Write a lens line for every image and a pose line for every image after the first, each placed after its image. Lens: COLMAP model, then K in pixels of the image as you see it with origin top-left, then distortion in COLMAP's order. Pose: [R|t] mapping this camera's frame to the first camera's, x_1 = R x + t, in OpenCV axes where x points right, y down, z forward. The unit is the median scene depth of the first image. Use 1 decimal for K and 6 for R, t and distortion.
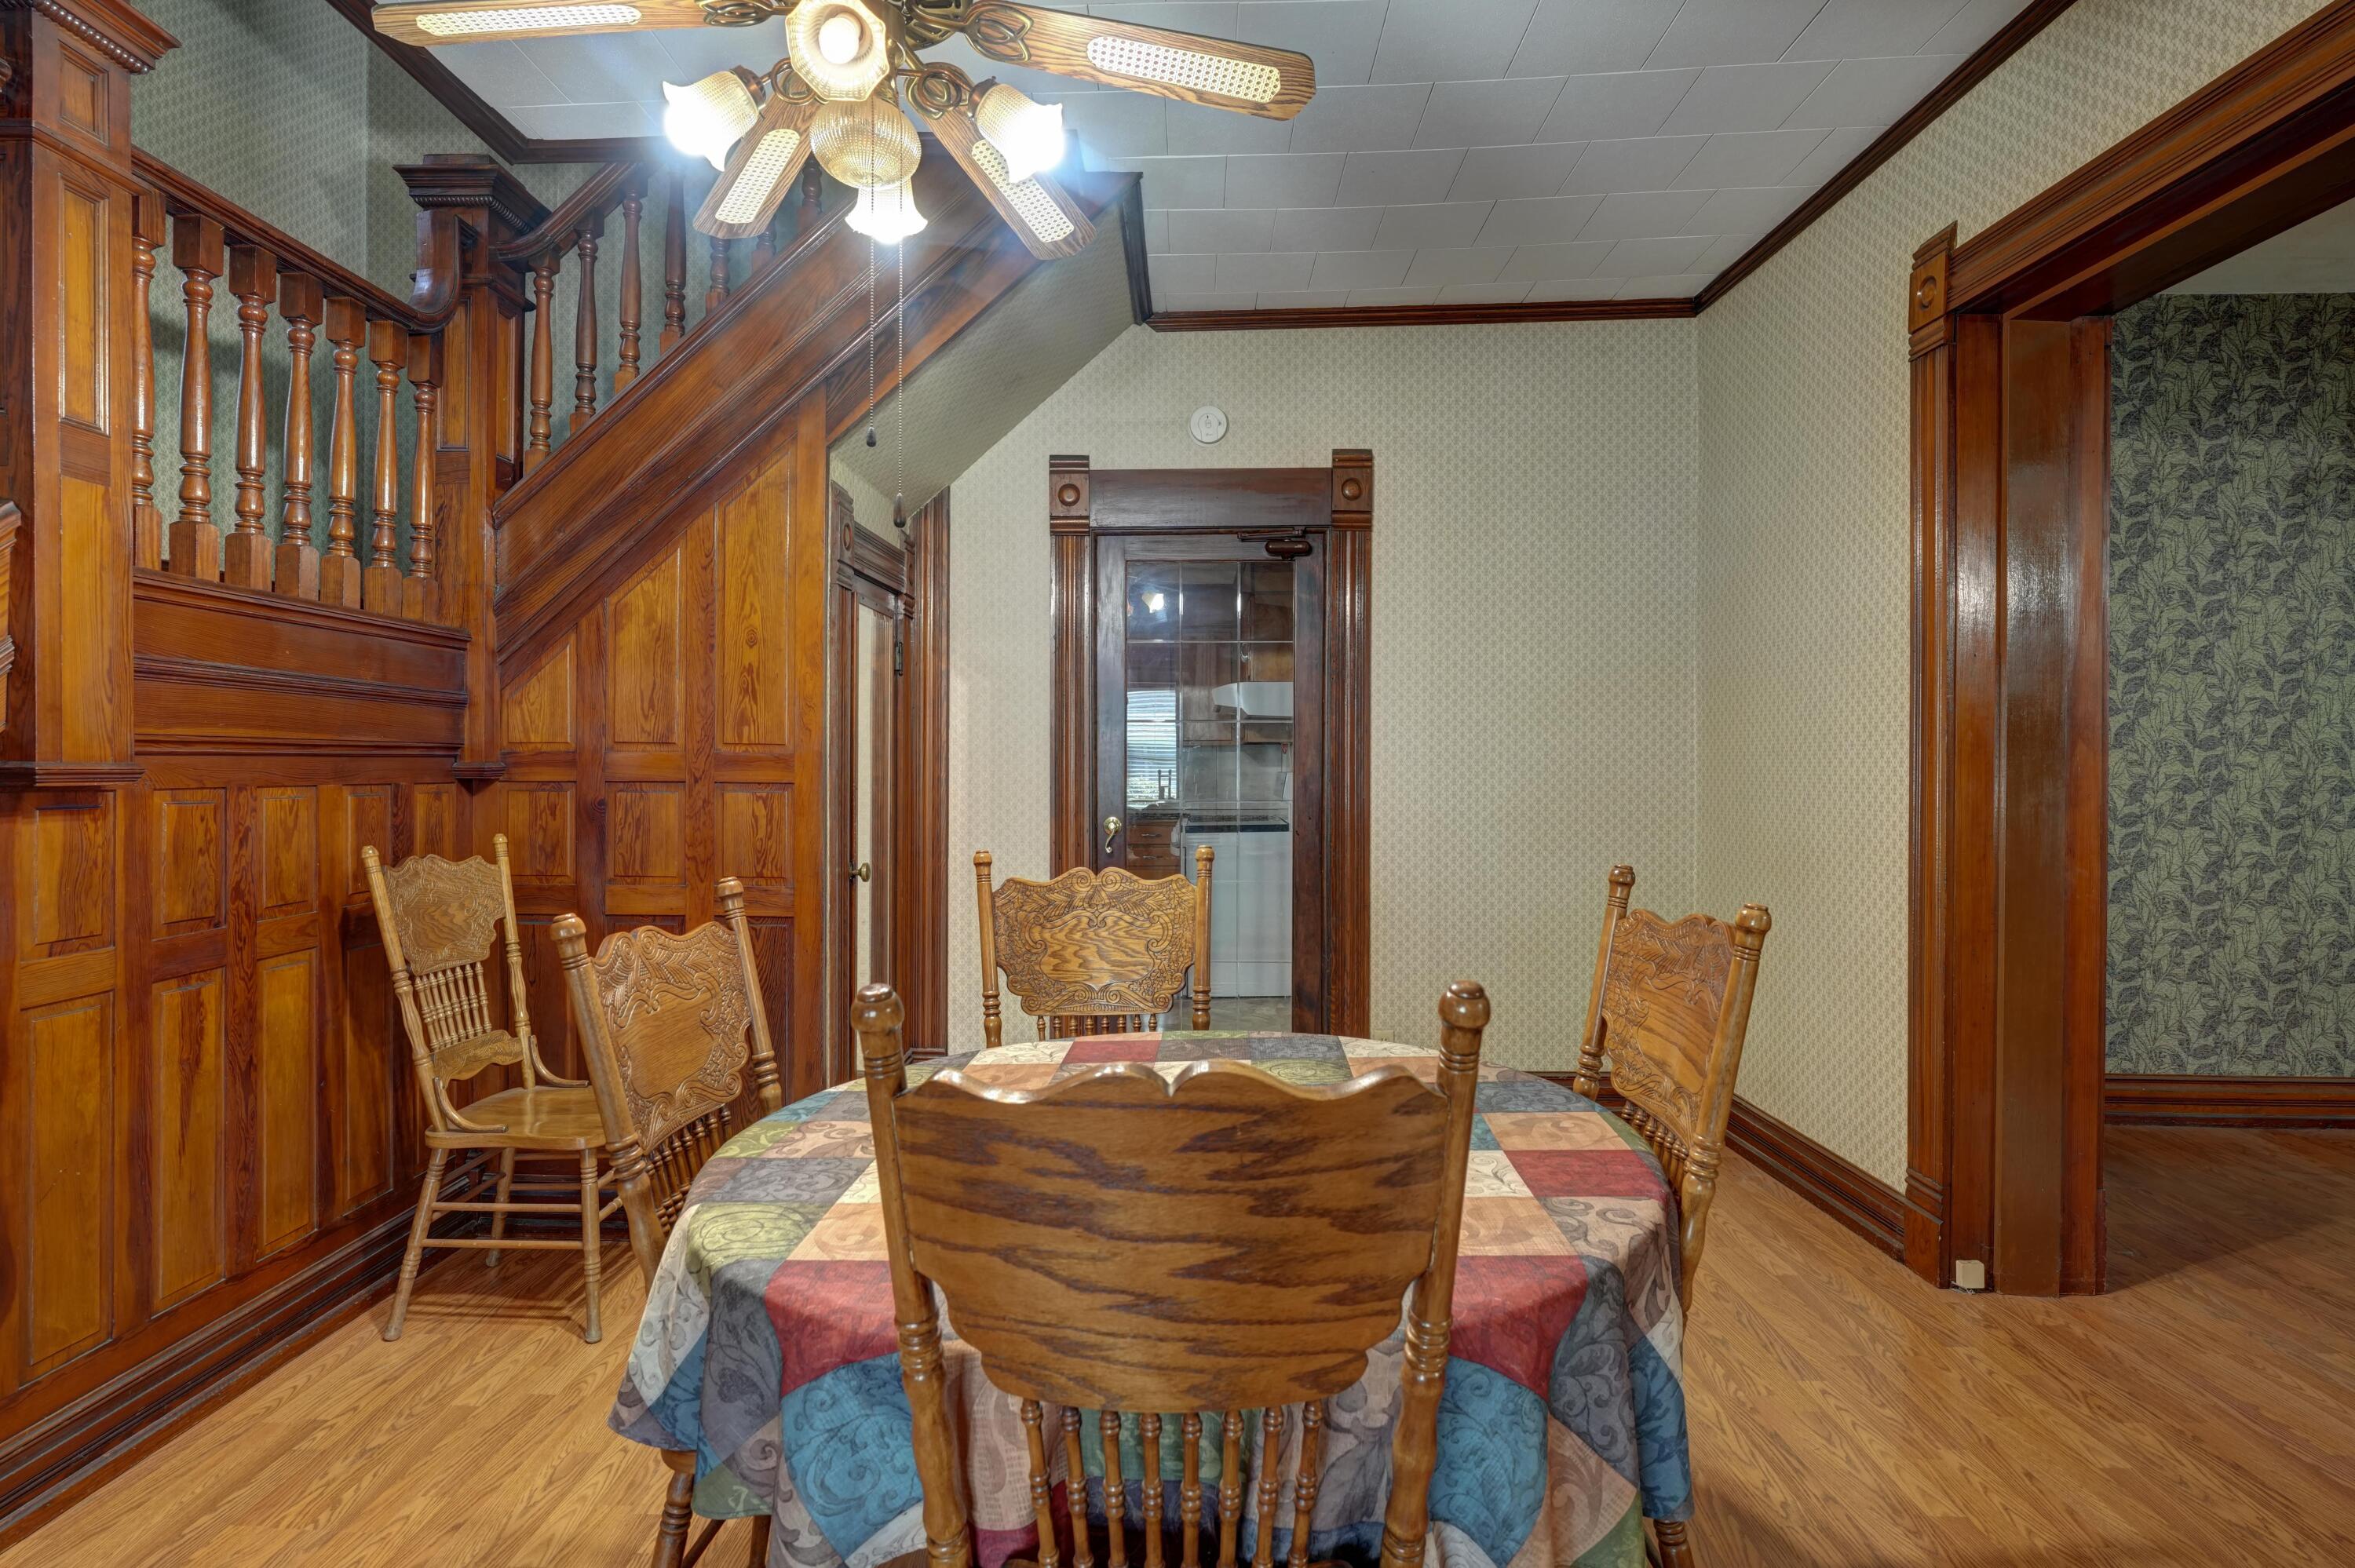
lens RADIAL K [[1172.8, 0, 1177.5], [0, 1172.8, 784.0], [0, 0, 1]] dist [-0.005461, -0.001073]
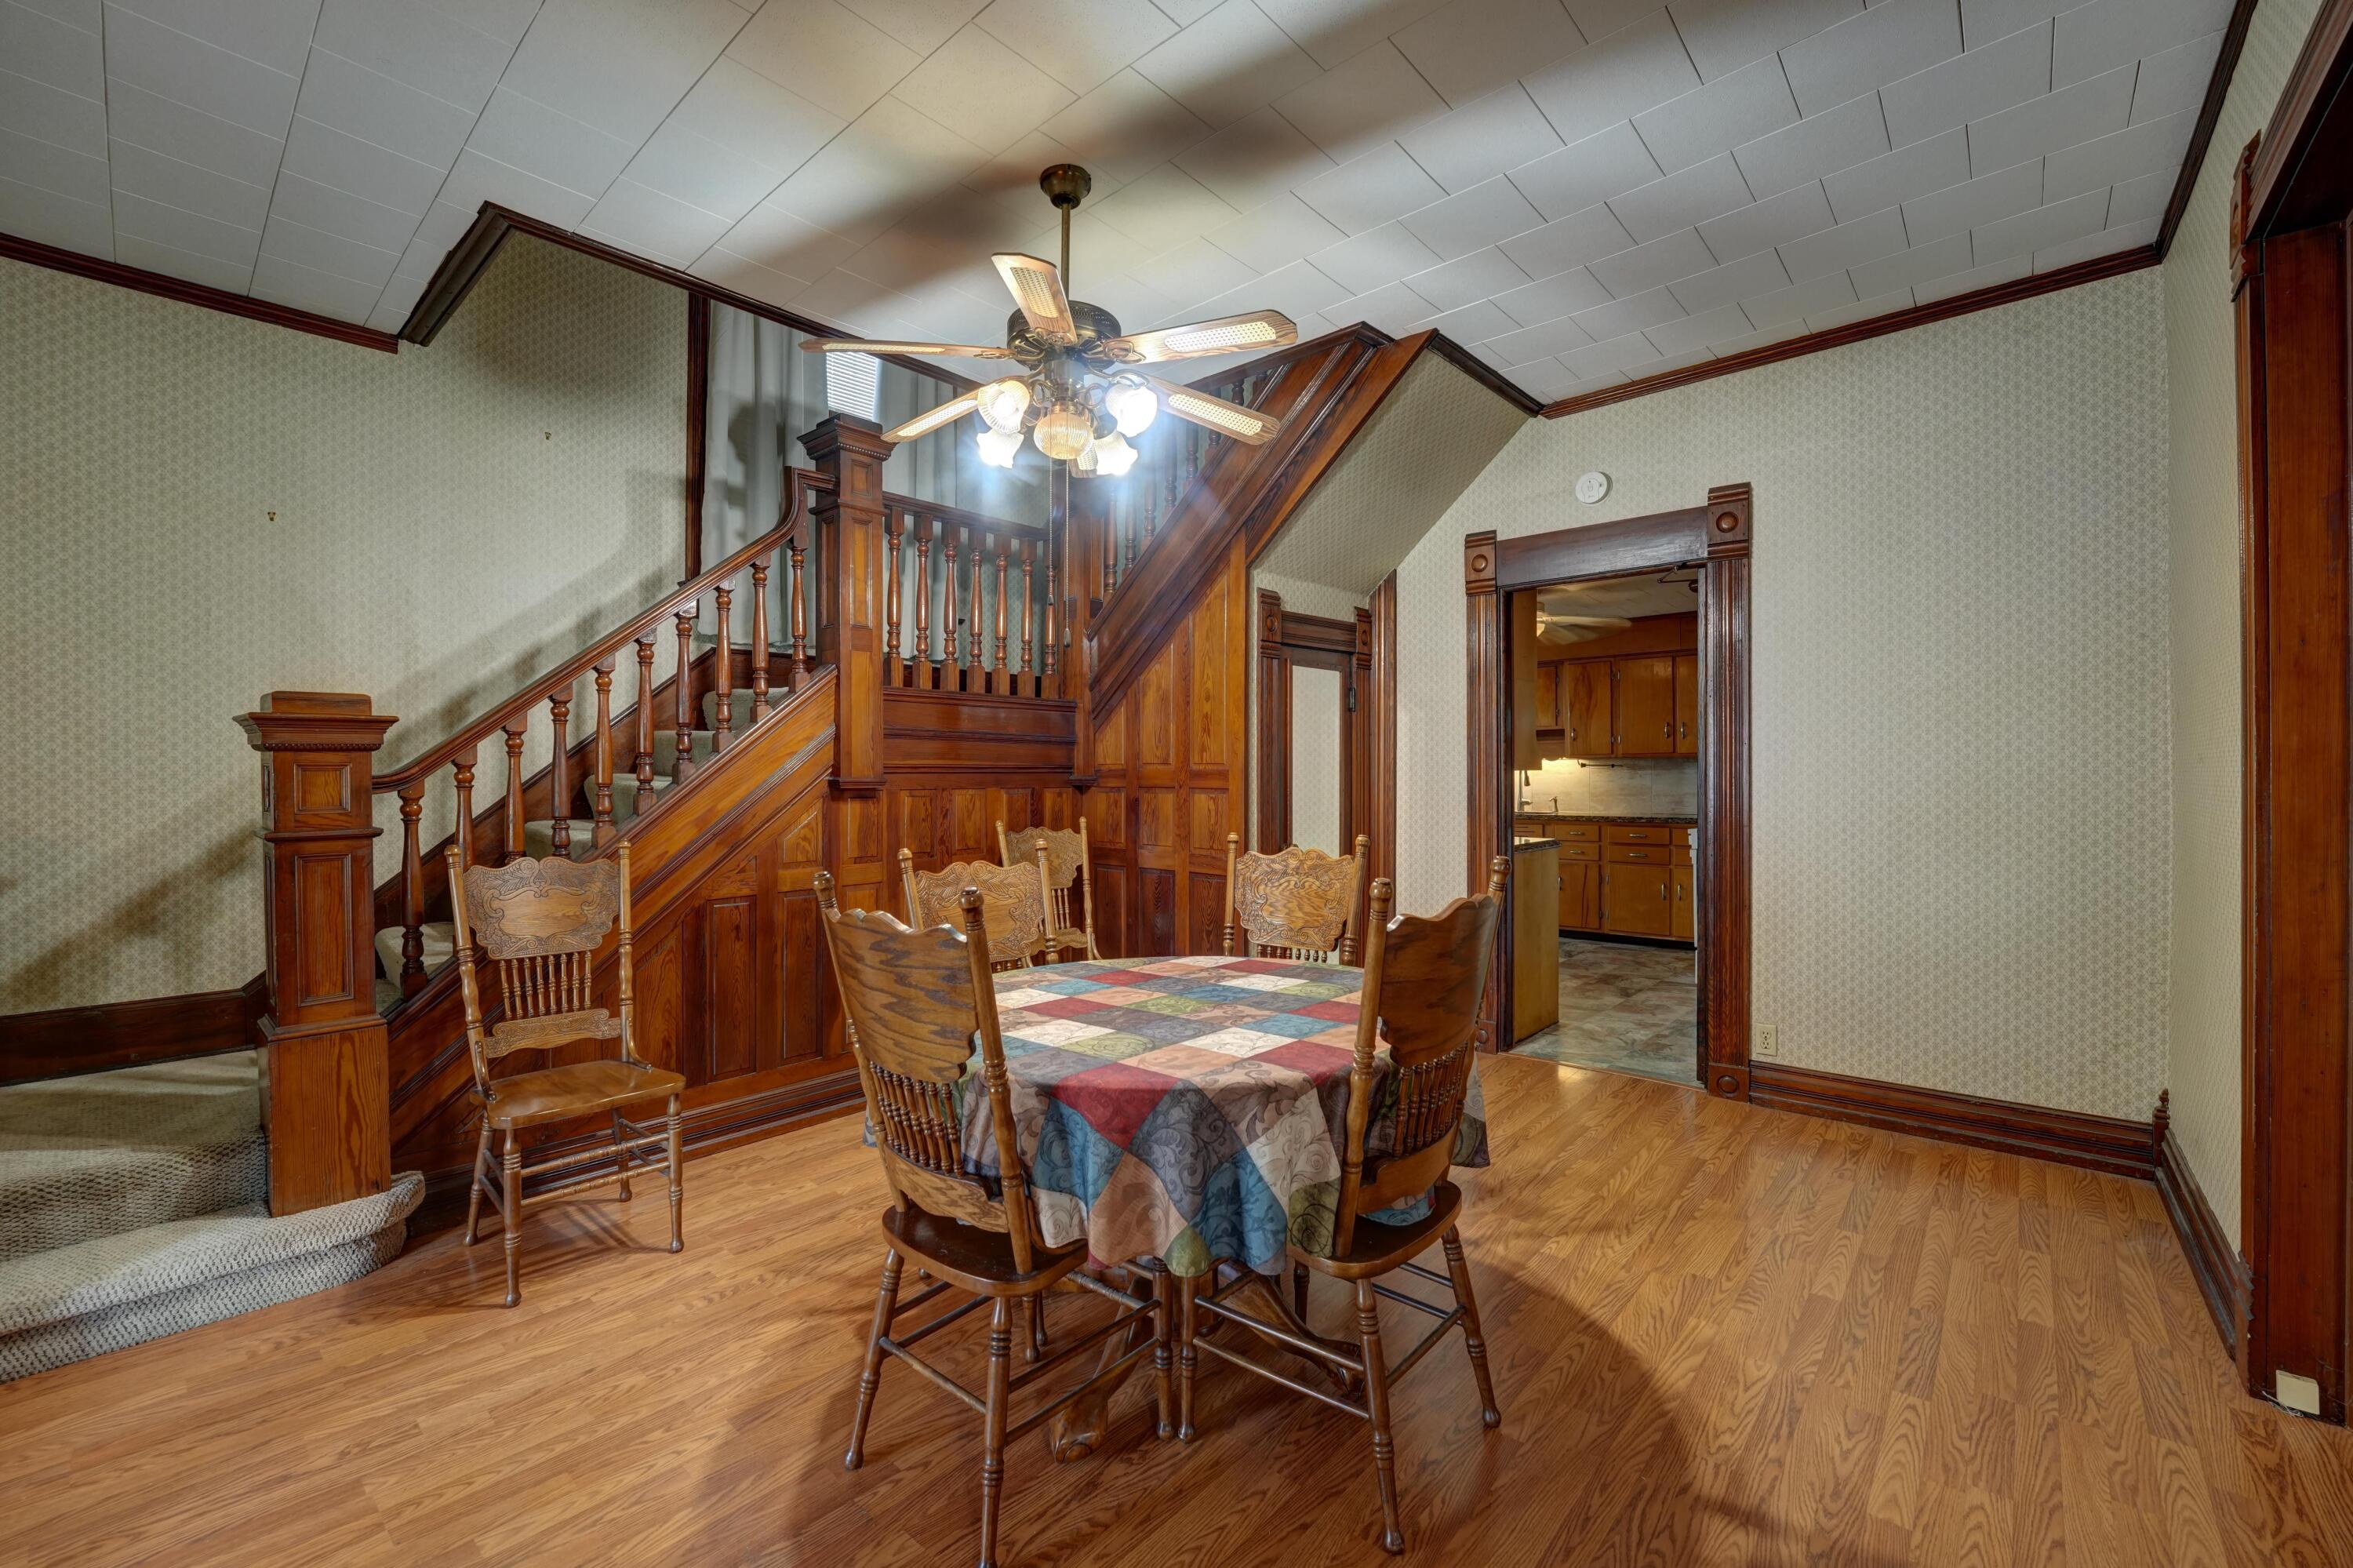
lens RADIAL K [[959.0, 0, 1165.6], [0, 959.0, 785.8], [0, 0, 1]] dist [-0.019821, 0.000293]
pose [[0.765880, 0.004185, -0.642970, 0.413349], [-0.006418, 0.999979, -0.001137, -0.002550], [0.642951, 0.004997, 0.765891, -0.016187]]
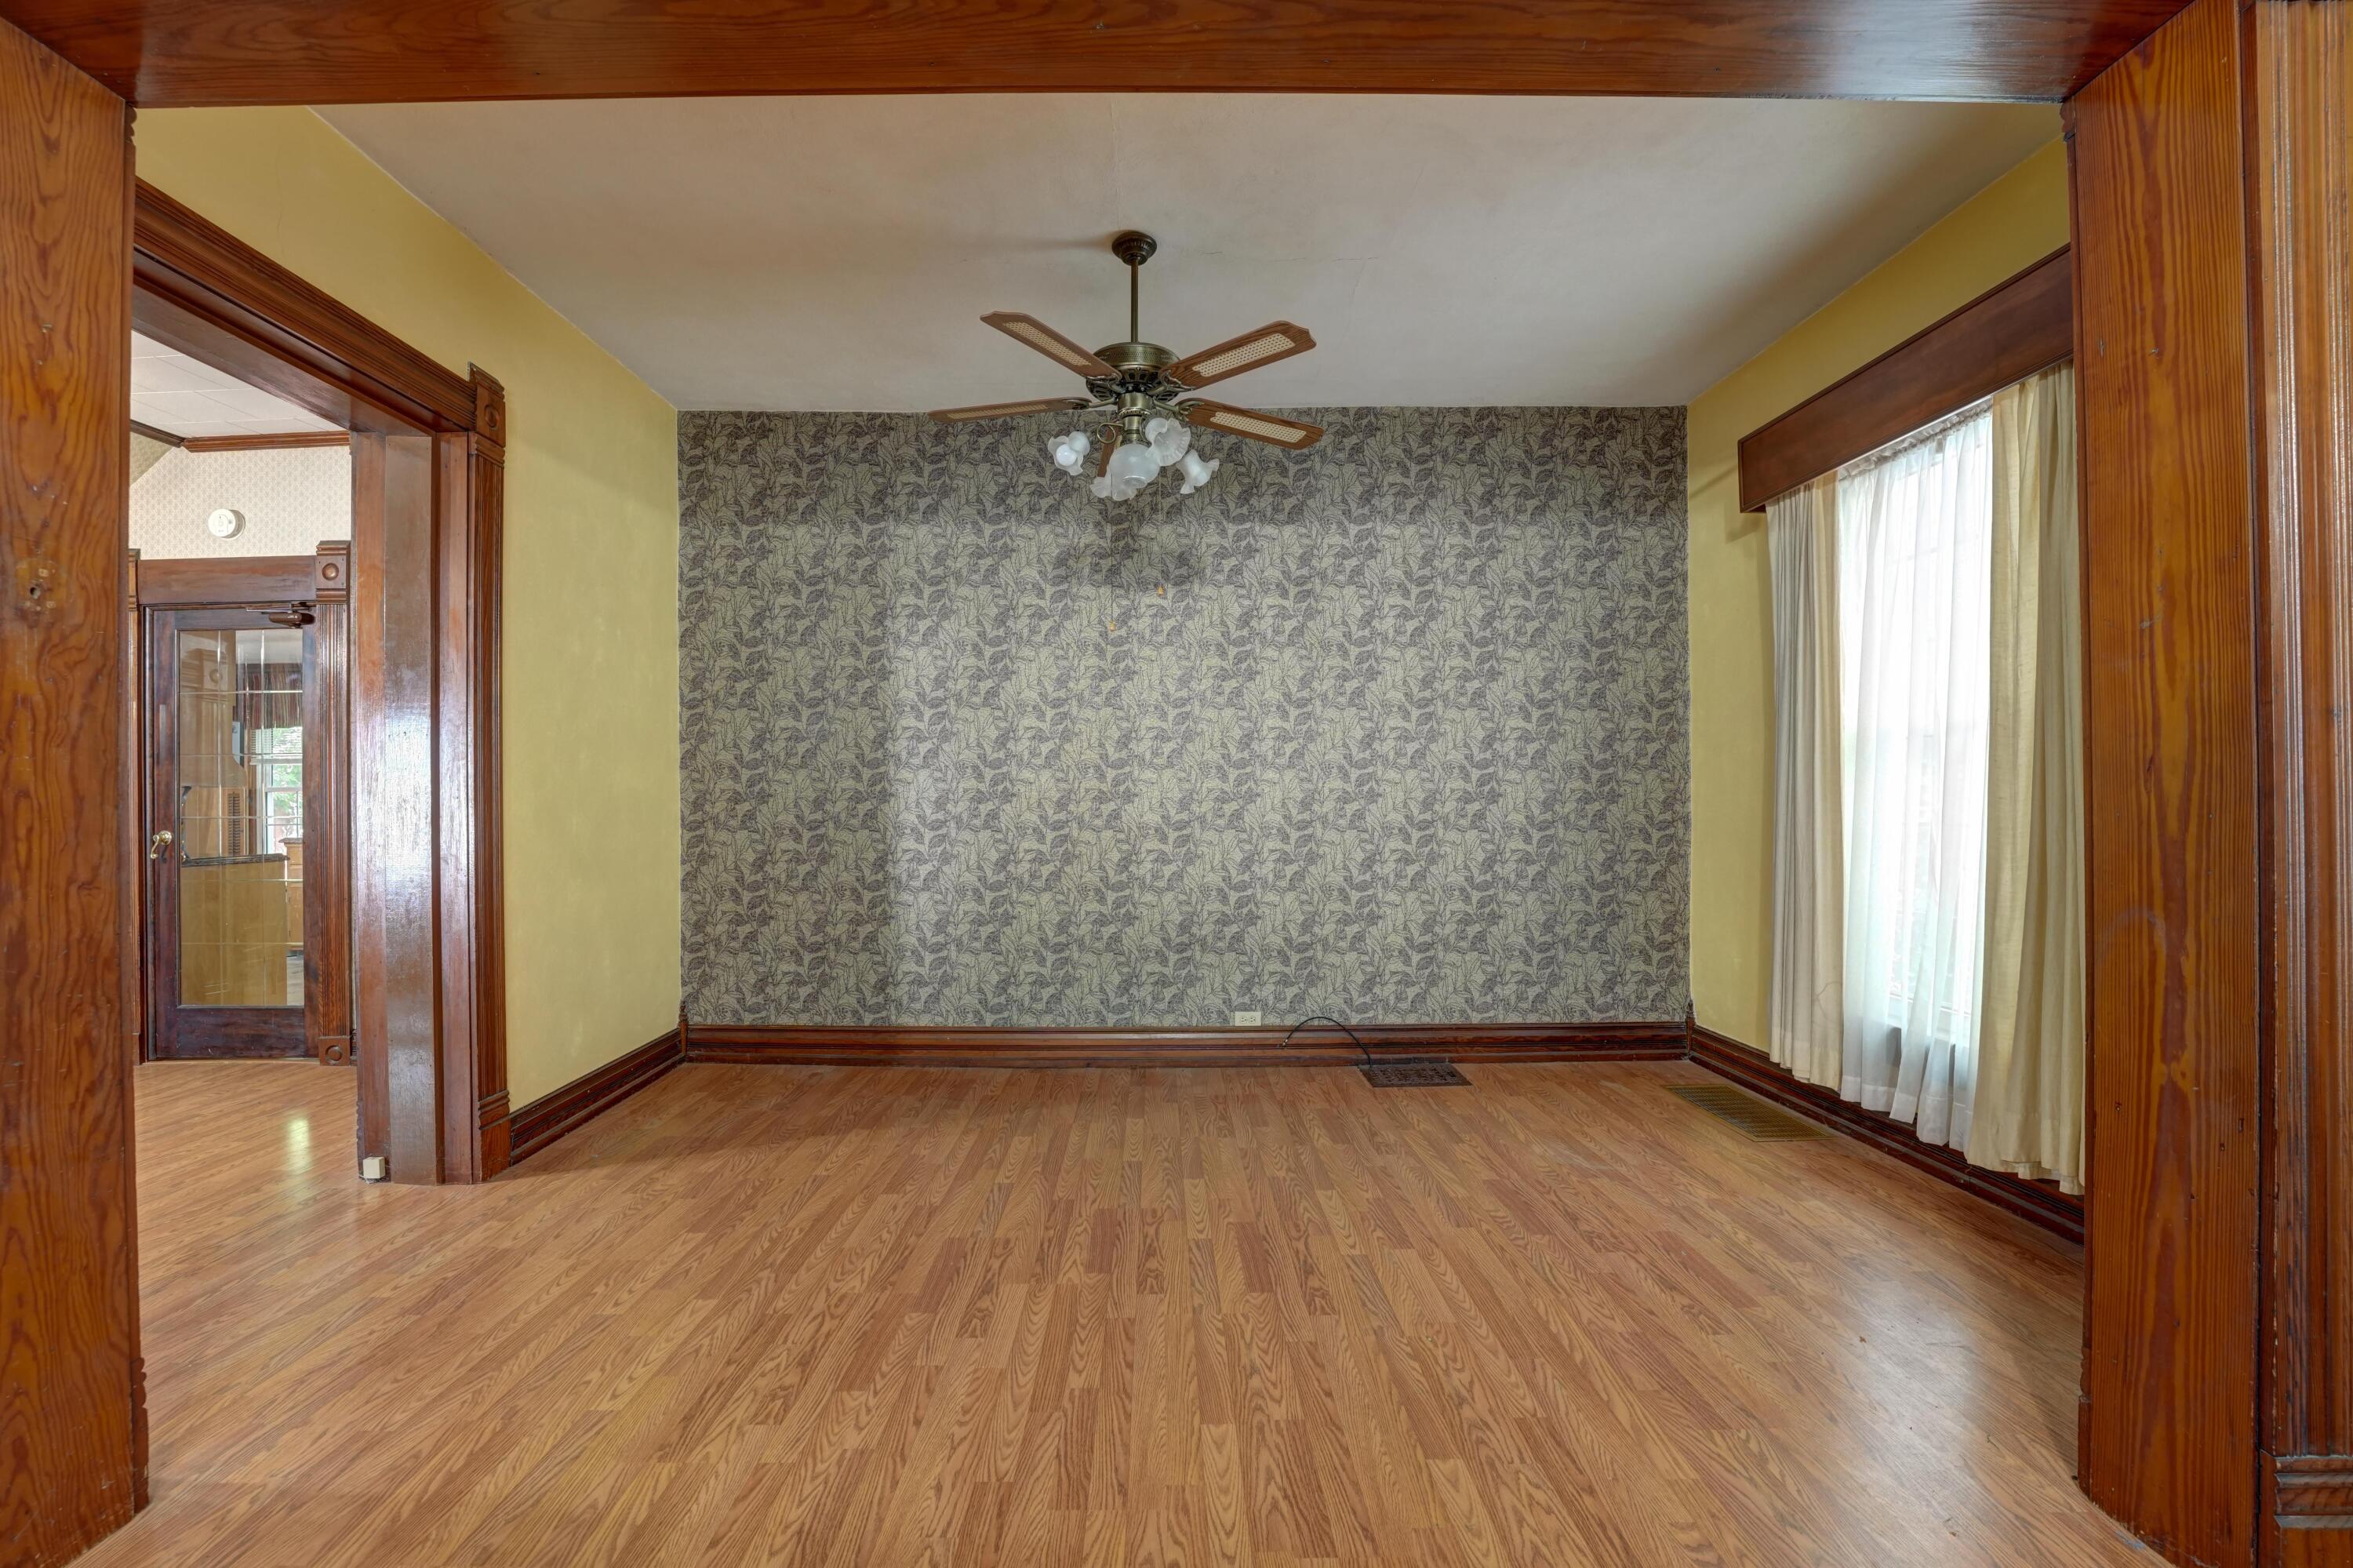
lens RADIAL K [[944.1, 0, 1170.8], [0, 944.1, 788.6], [0, 0, 1]] dist [-0.027519, 0.003205]
pose [[0.999536, -0.010755, 0.028496, 1.339525], [0.011236, 0.999796, -0.016769, 0.014703], [-0.028310, 0.017082, 0.999453, -0.034172]]
